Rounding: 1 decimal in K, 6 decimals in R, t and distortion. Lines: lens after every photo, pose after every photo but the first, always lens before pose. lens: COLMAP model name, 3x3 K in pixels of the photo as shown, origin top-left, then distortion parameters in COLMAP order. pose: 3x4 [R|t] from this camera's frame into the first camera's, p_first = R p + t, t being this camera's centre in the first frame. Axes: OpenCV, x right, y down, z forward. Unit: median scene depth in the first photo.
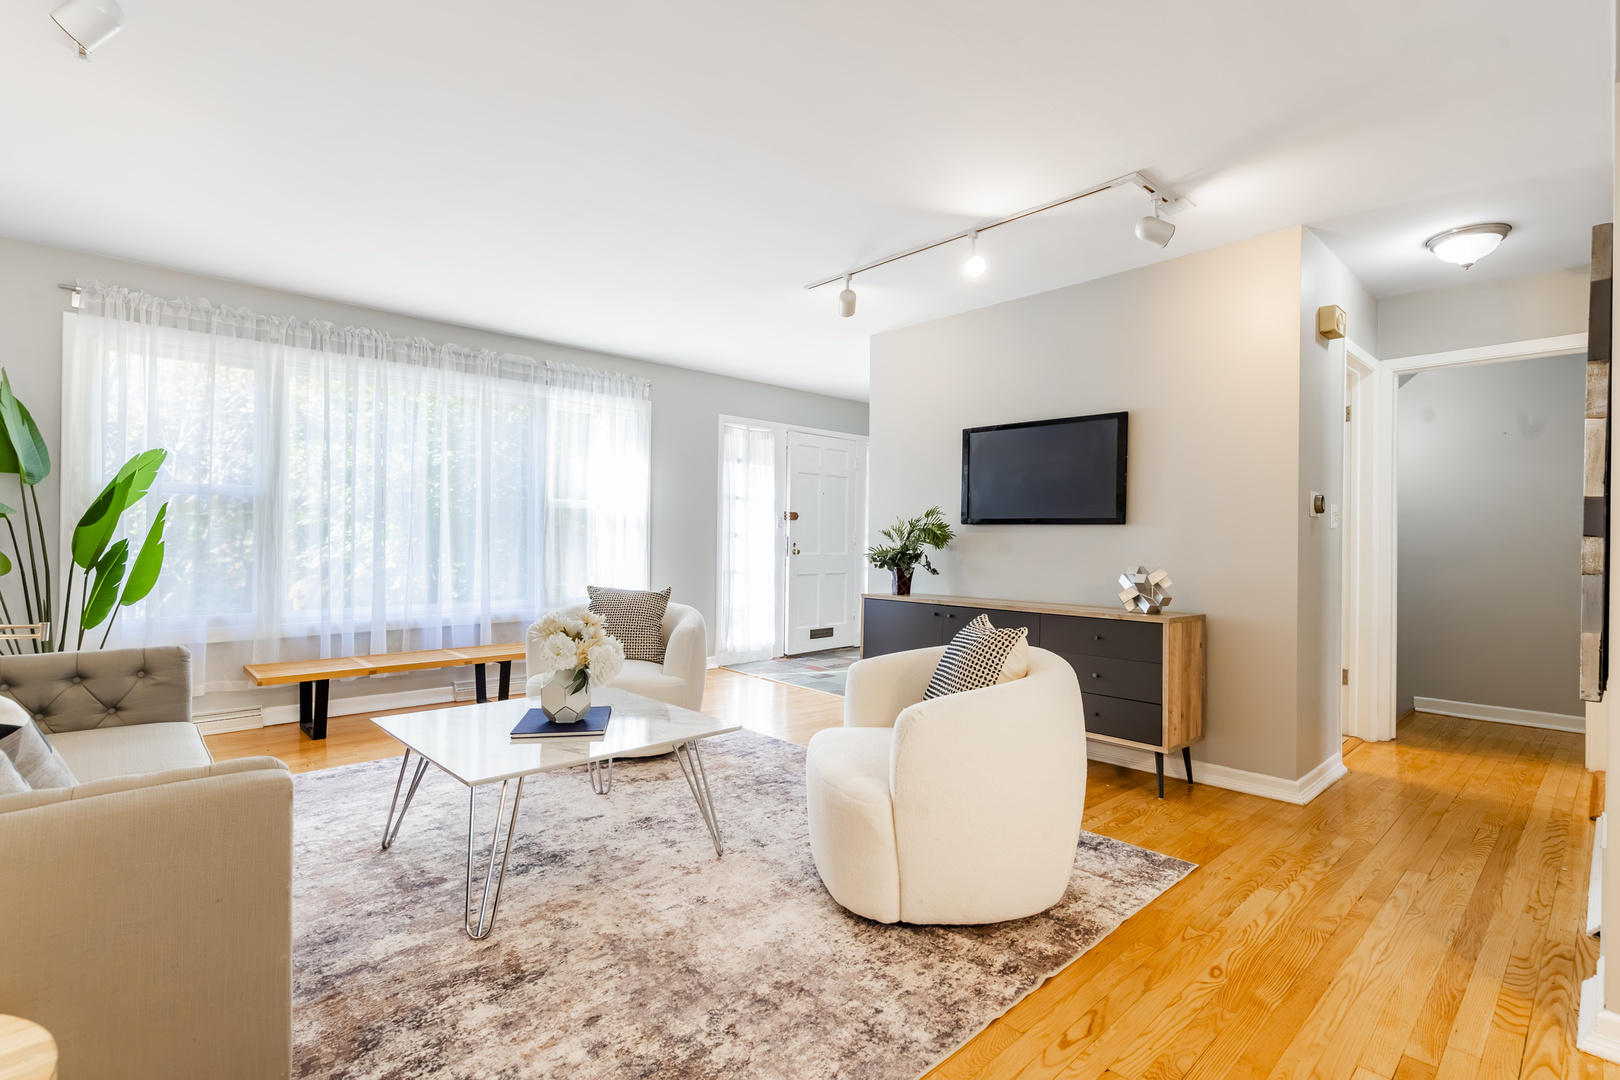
lens RADIAL K [[739.1, 0, 804.7], [0, 739.1, 536.5], [0, 0, 1]] dist [-0.006098, 0.001441]
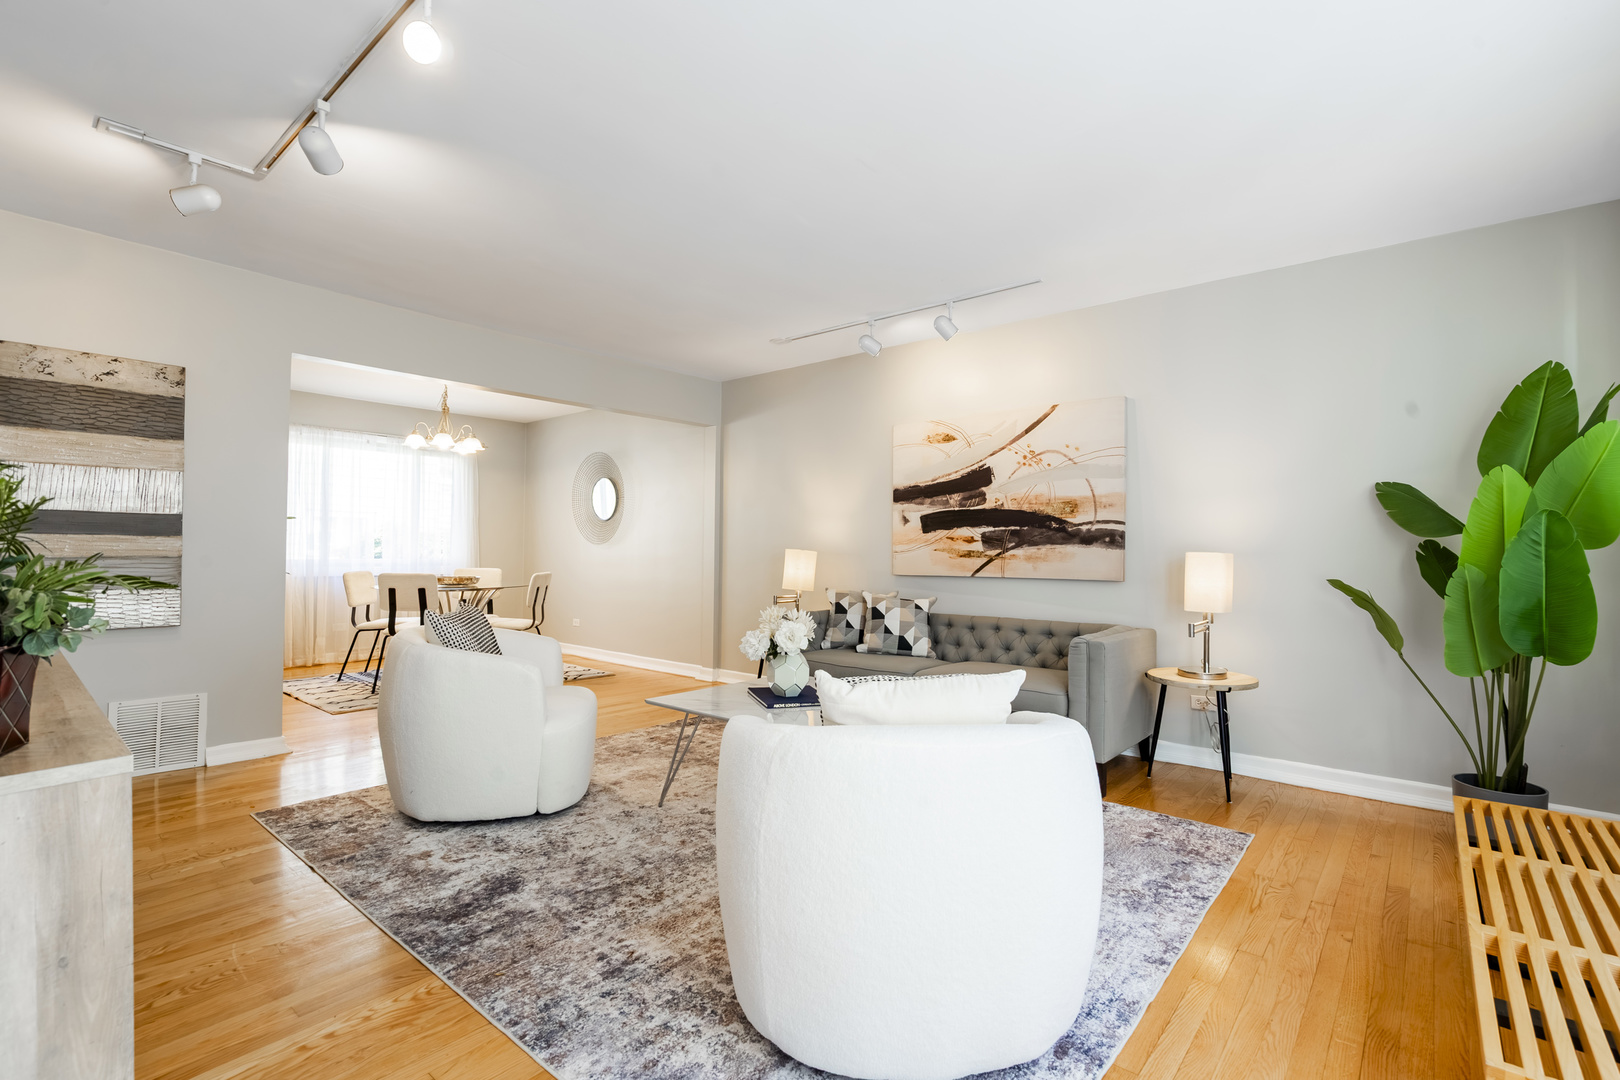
lens RADIAL K [[739.1, 0, 812.8], [0, 739.1, 537.2], [0, 0, 1]] dist [-0.006098, 0.001441]
pose [[-0.992634, -0.021280, -0.119267, -0.171001], [-0.019461, 0.999676, -0.016395, 0.001260], [0.119578, -0.013953, -0.992727, 1.835327]]
